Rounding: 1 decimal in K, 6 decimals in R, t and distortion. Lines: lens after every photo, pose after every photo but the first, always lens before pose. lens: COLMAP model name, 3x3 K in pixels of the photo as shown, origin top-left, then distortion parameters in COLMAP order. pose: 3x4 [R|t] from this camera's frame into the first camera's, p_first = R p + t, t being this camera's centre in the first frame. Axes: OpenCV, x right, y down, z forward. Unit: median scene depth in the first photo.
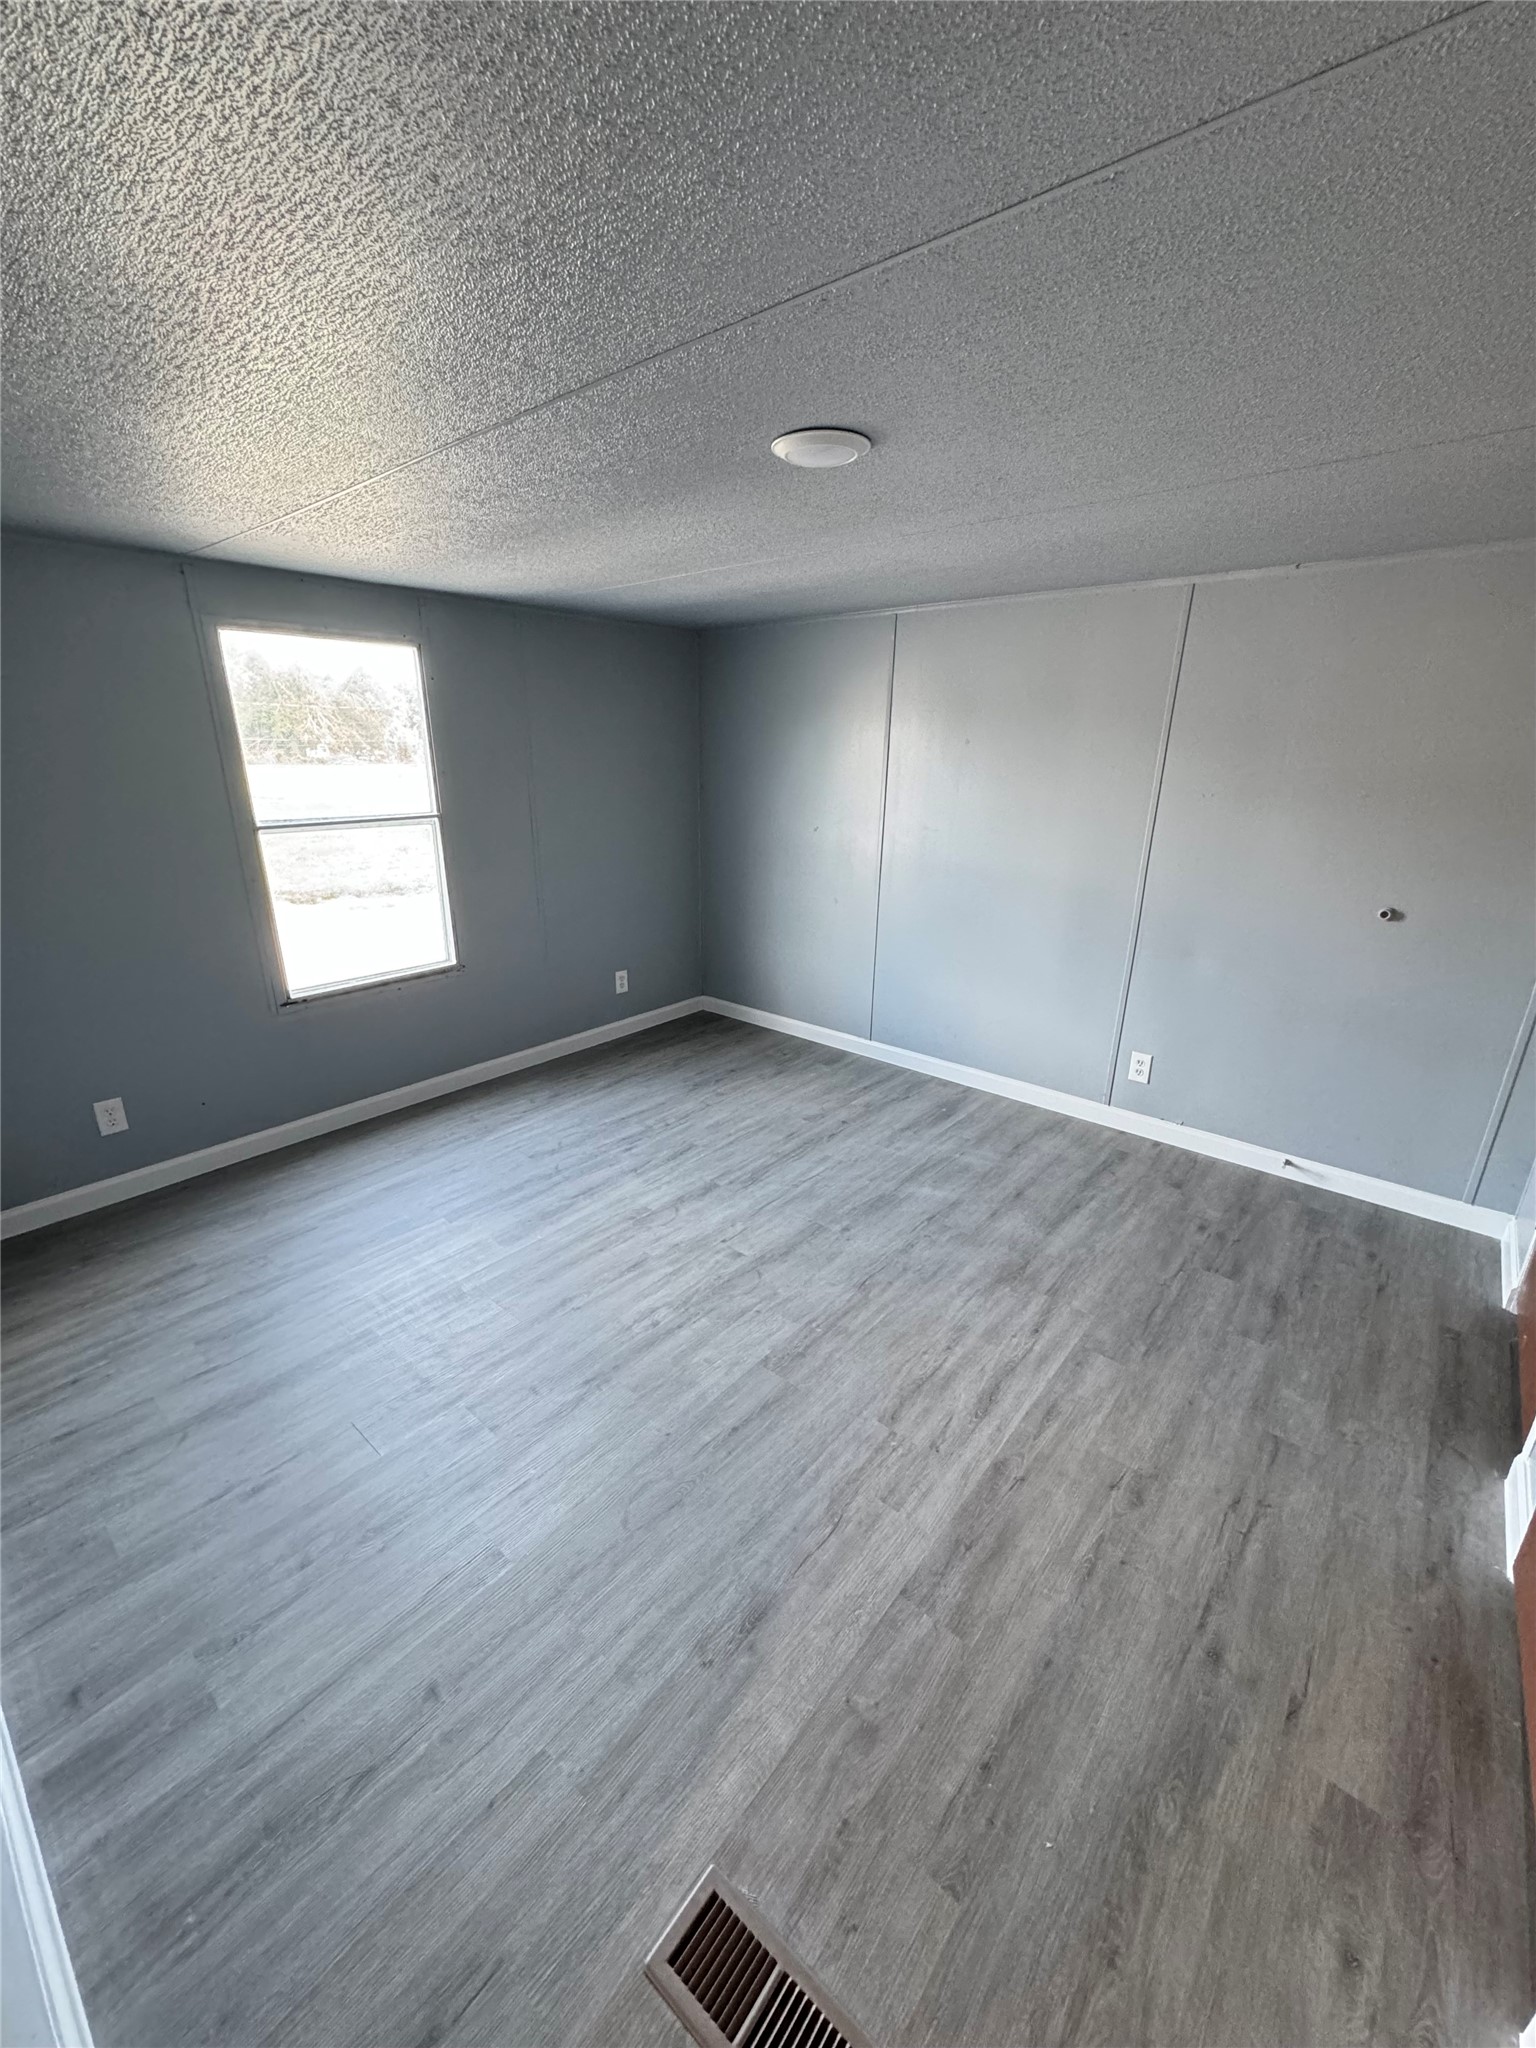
lens RADIAL K [[814.0, 0, 768.7], [0, 814.0, 1027.5], [0, 0, 1]] dist [-0.002558, 0.000905]
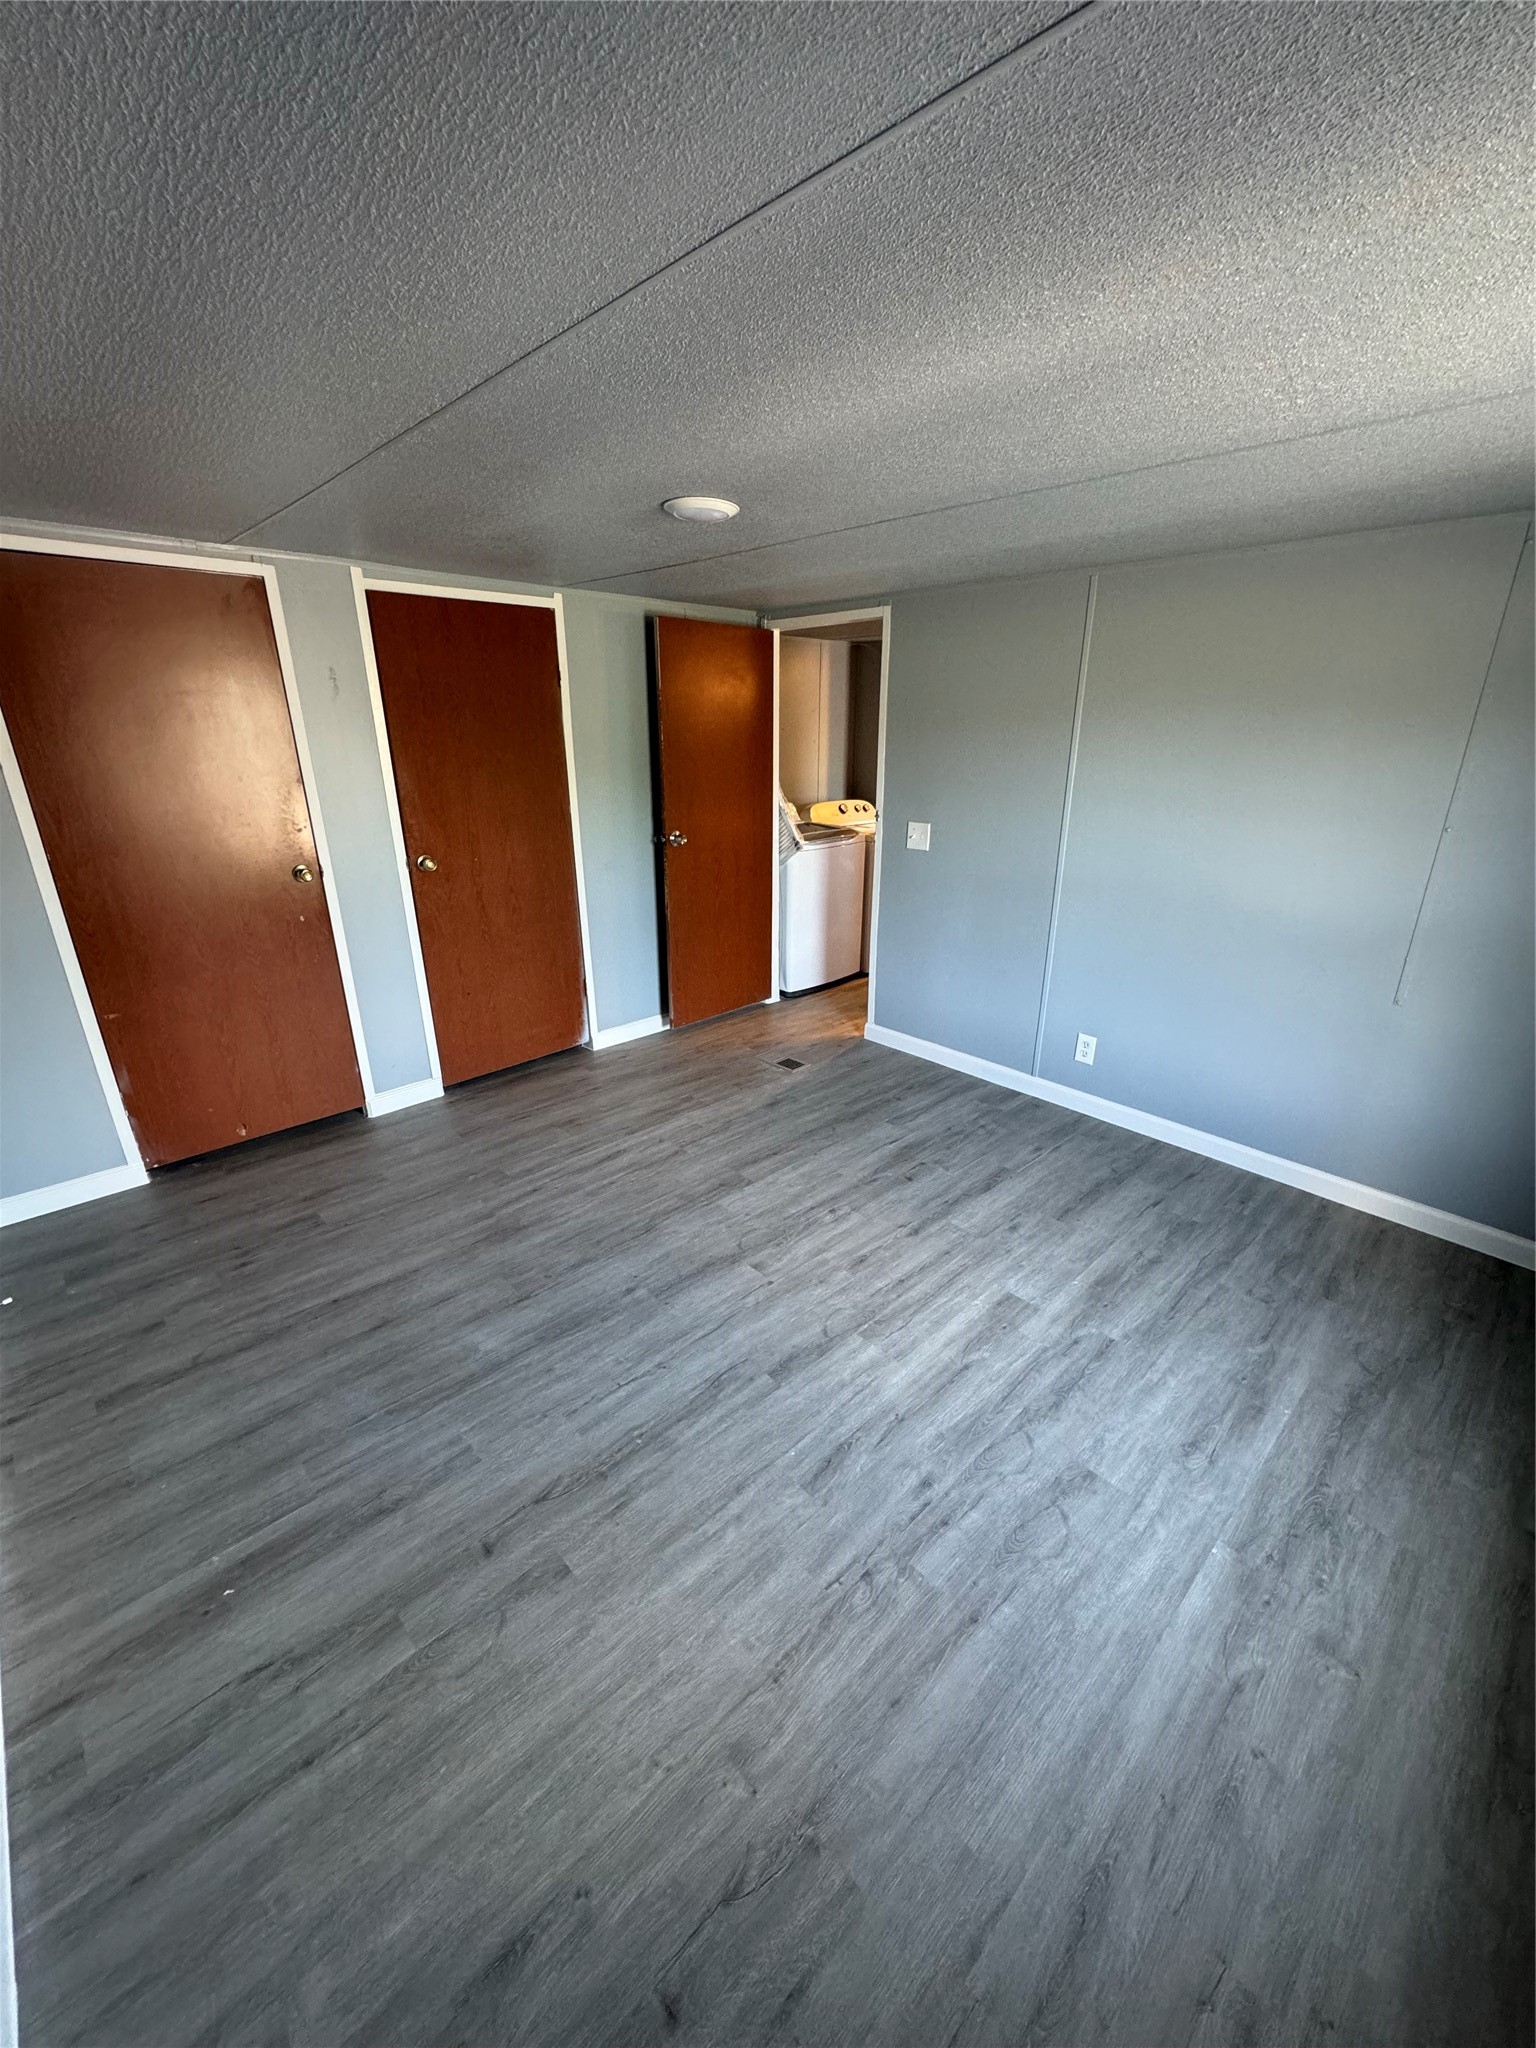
lens RADIAL K [[814.0, 0, 771.9], [0, 814.0, 1031.1], [0, 0, 1]] dist [-0.002558, 0.000905]
pose [[-0.994055, -0.053321, 0.094929, -0.135693], [0.019651, 0.769694, 0.638111, -0.569406], [-0.107091, 0.636183, -0.764070, 1.603648]]
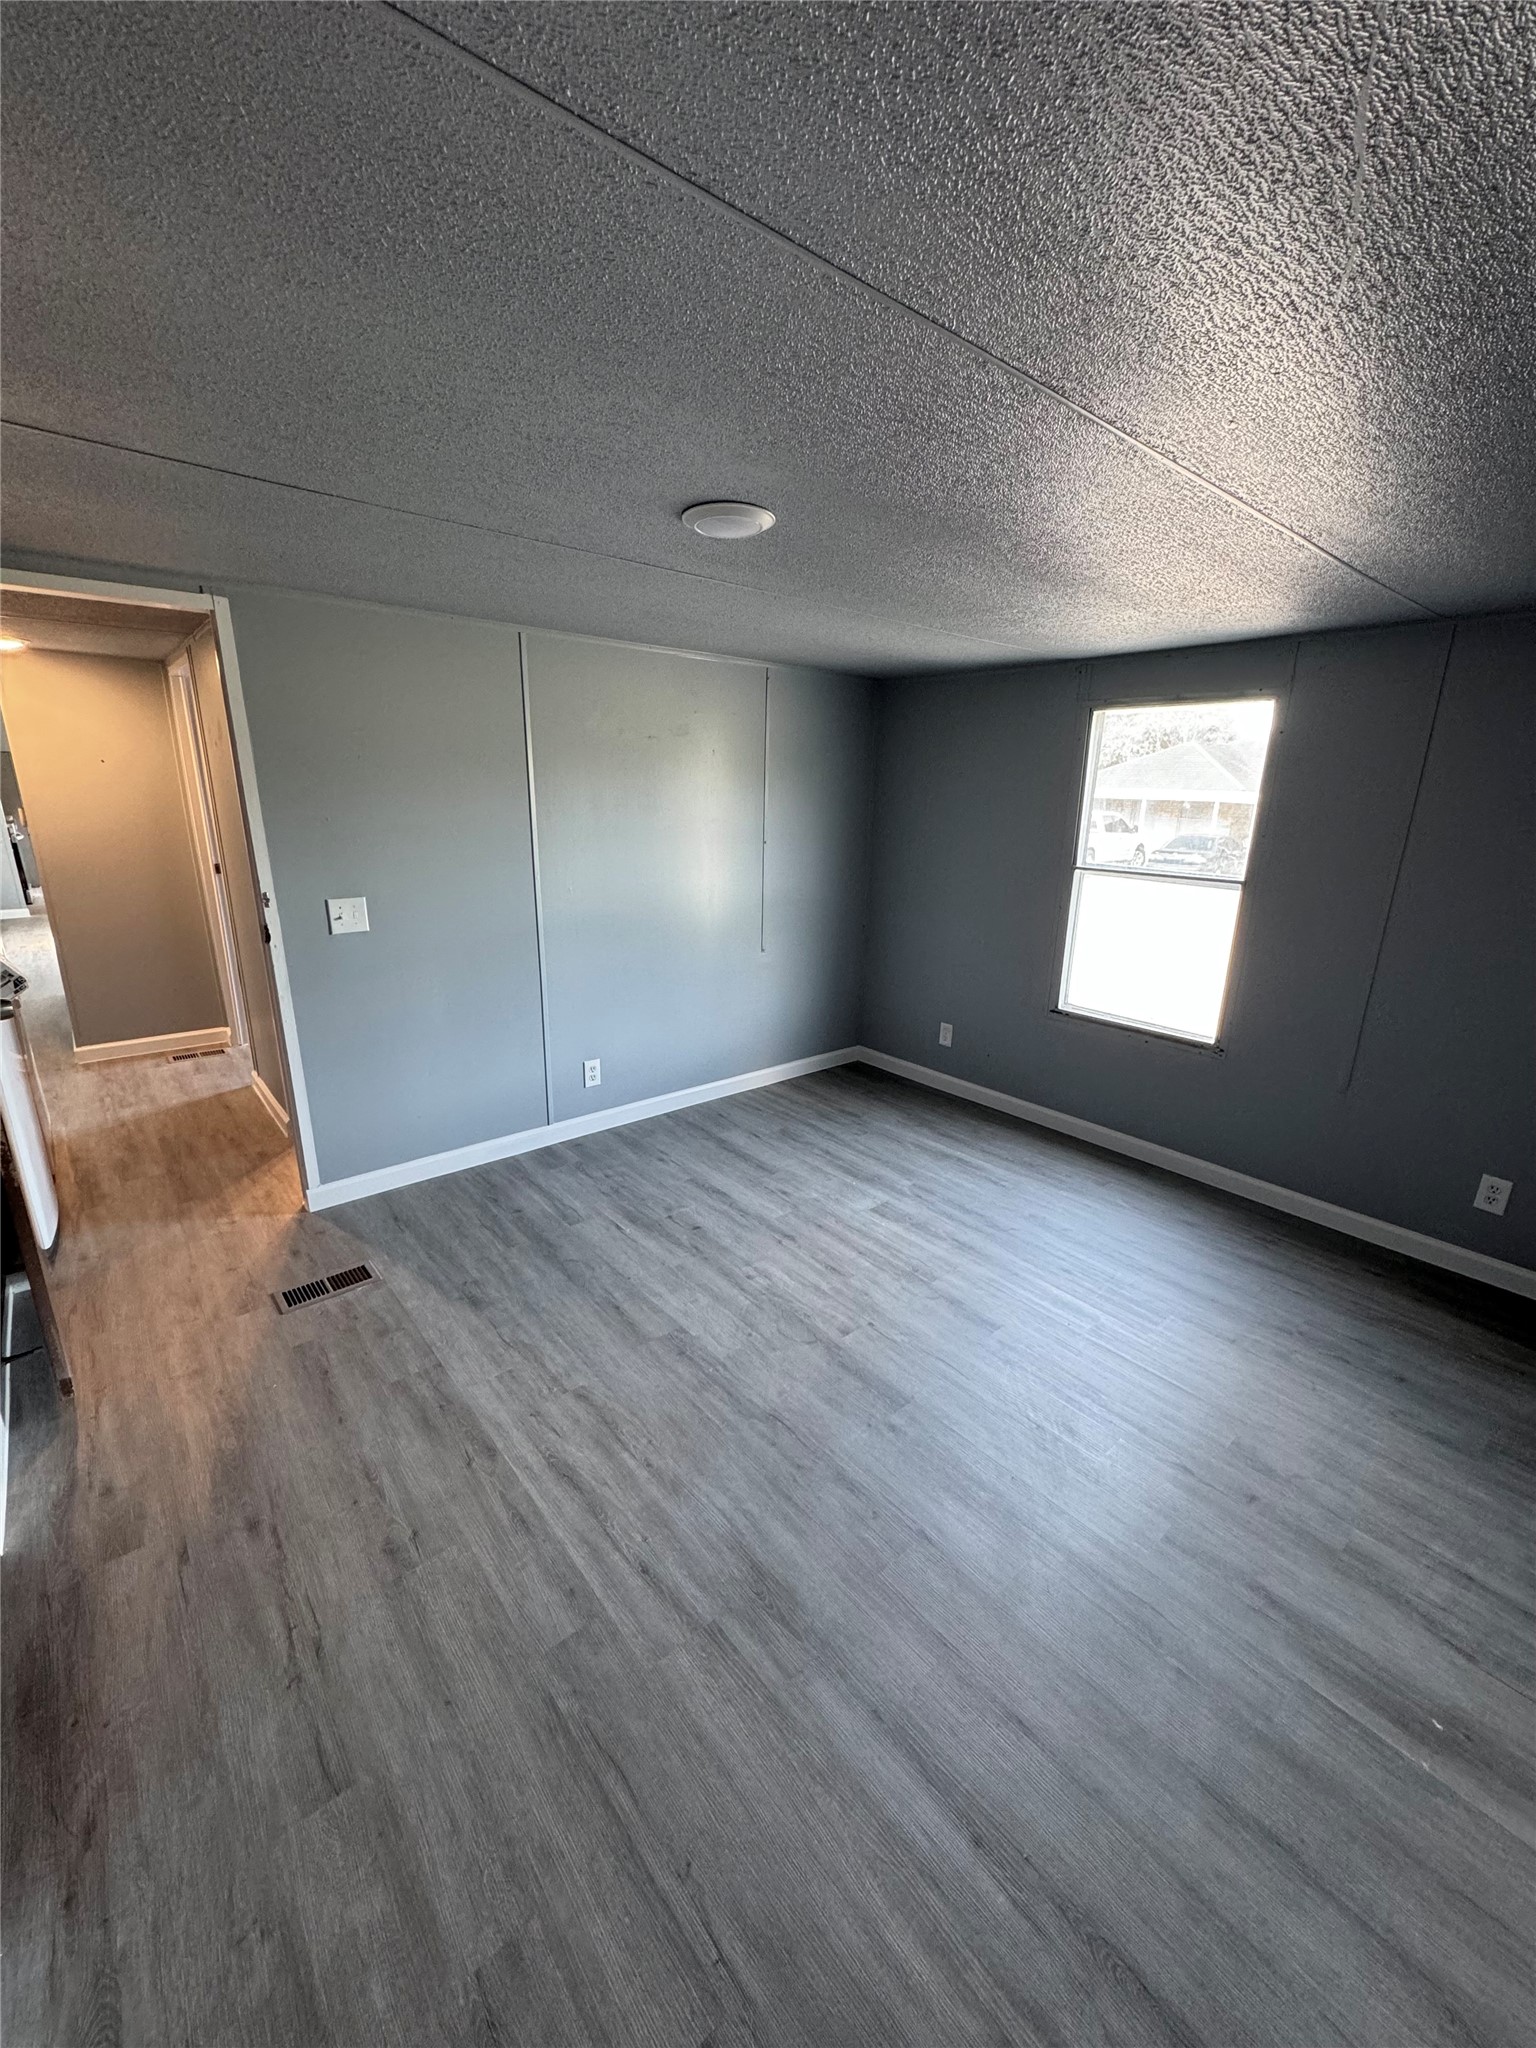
lens RADIAL K [[814.0, 0, 777.5], [0, 814.0, 1031.0], [0, 0, 1]] dist [-0.002558, 0.000905]
pose [[-0.158138, 0.272999, -0.948928, 0.790399], [-0.344738, 0.885282, 0.312139, -0.300962], [0.925283, 0.376492, -0.045884, 0.864414]]
